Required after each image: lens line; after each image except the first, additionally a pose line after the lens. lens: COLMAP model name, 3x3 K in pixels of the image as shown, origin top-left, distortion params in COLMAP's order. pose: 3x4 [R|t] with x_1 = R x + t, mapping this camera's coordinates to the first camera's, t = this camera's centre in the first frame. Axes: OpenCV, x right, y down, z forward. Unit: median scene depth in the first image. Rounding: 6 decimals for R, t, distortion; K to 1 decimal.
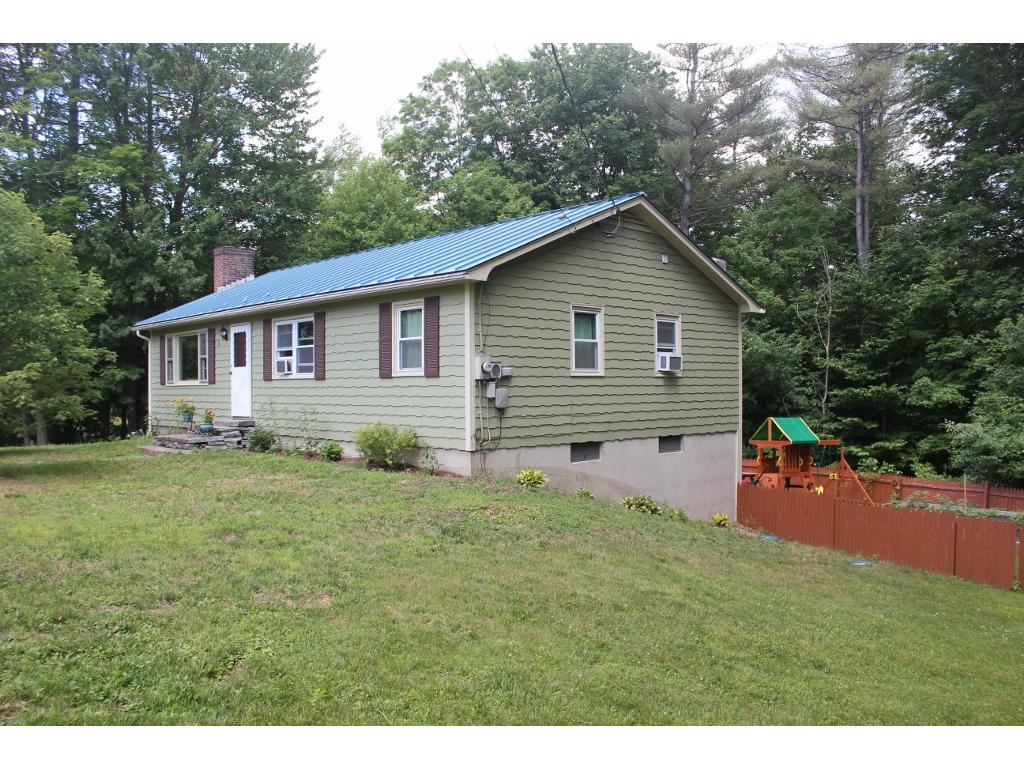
lens RADIAL K [[848.3, 0, 504.0], [0, 848.3, 386.6], [0, 0, 1]] dist [-0.155323, 0.132582]
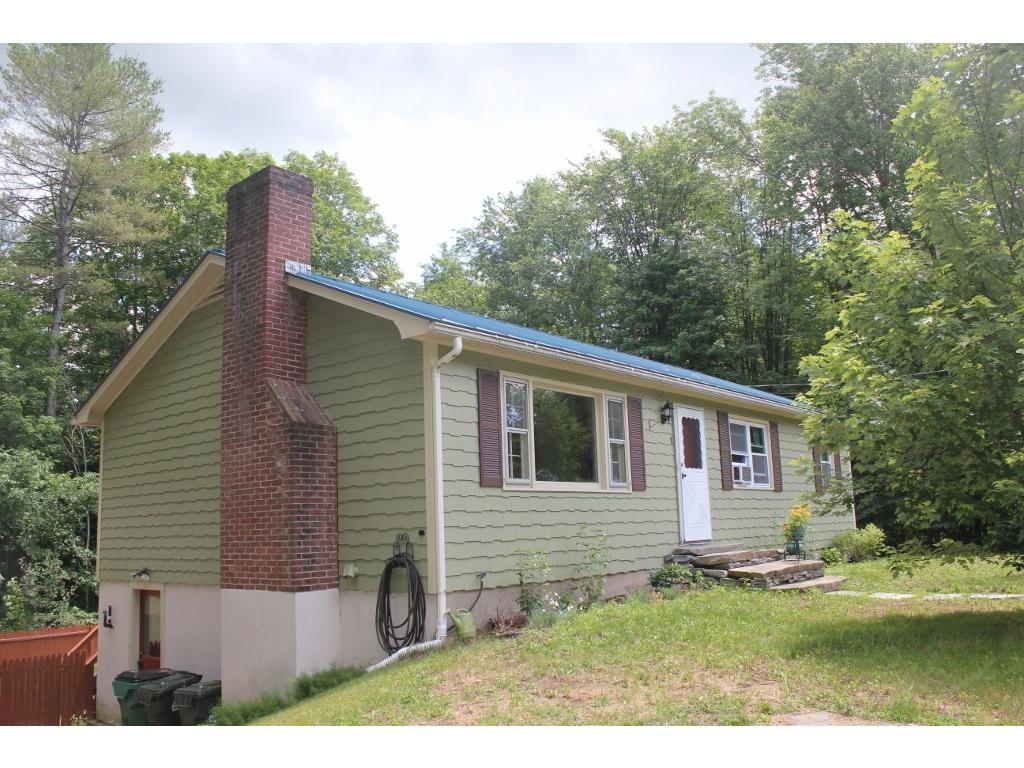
lens RADIAL K [[848.3, 0, 504.0], [0, 848.3, 386.6], [0, 0, 1]] dist [-0.155323, 0.132582]
pose [[-0.116035, 0.173802, 0.977921, -0.919244], [0.026482, 0.984763, -0.171876, 0.023569], [-0.992892, 0.005954, -0.118869, 1.153172]]
